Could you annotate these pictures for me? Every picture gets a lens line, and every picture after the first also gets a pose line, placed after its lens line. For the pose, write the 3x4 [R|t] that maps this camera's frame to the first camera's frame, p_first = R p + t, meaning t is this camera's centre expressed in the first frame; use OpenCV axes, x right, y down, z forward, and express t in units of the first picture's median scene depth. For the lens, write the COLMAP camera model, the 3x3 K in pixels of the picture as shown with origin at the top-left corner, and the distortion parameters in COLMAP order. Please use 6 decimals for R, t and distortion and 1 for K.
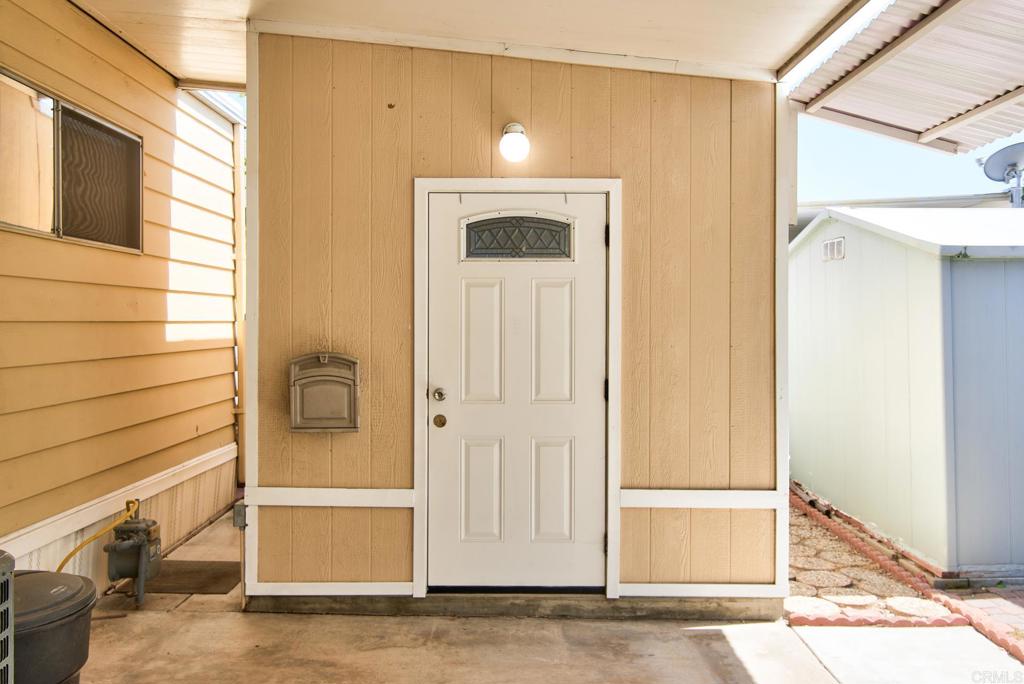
lens RADIAL K [[833.4, 0, 509.7], [0, 833.4, 323.5], [0, 0, 1]] dist [0.002064, 0.000757]
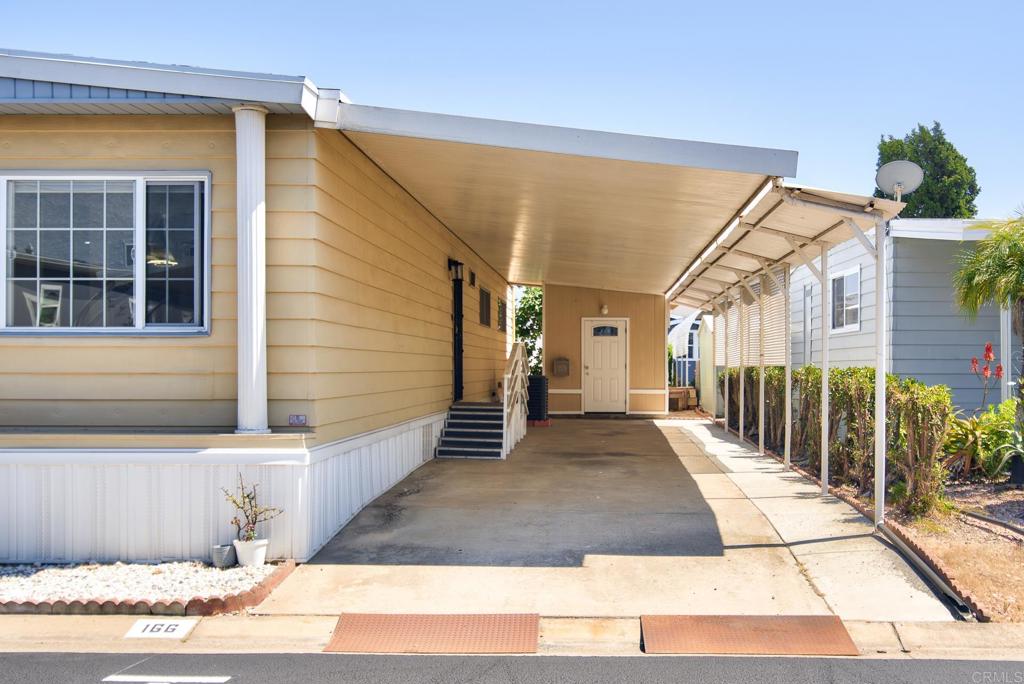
lens RADIAL K [[1044.0, 0, 554.1], [0, 1044.0, 365.1], [0, 0, 1]] dist [0.017737, -0.002800]
pose [[0.999244, -0.001532, -0.038845, -0.045140], [0.001461, 0.999997, -0.001861, 0.082154], [0.038847, 0.001803, 0.999244, -4.401718]]
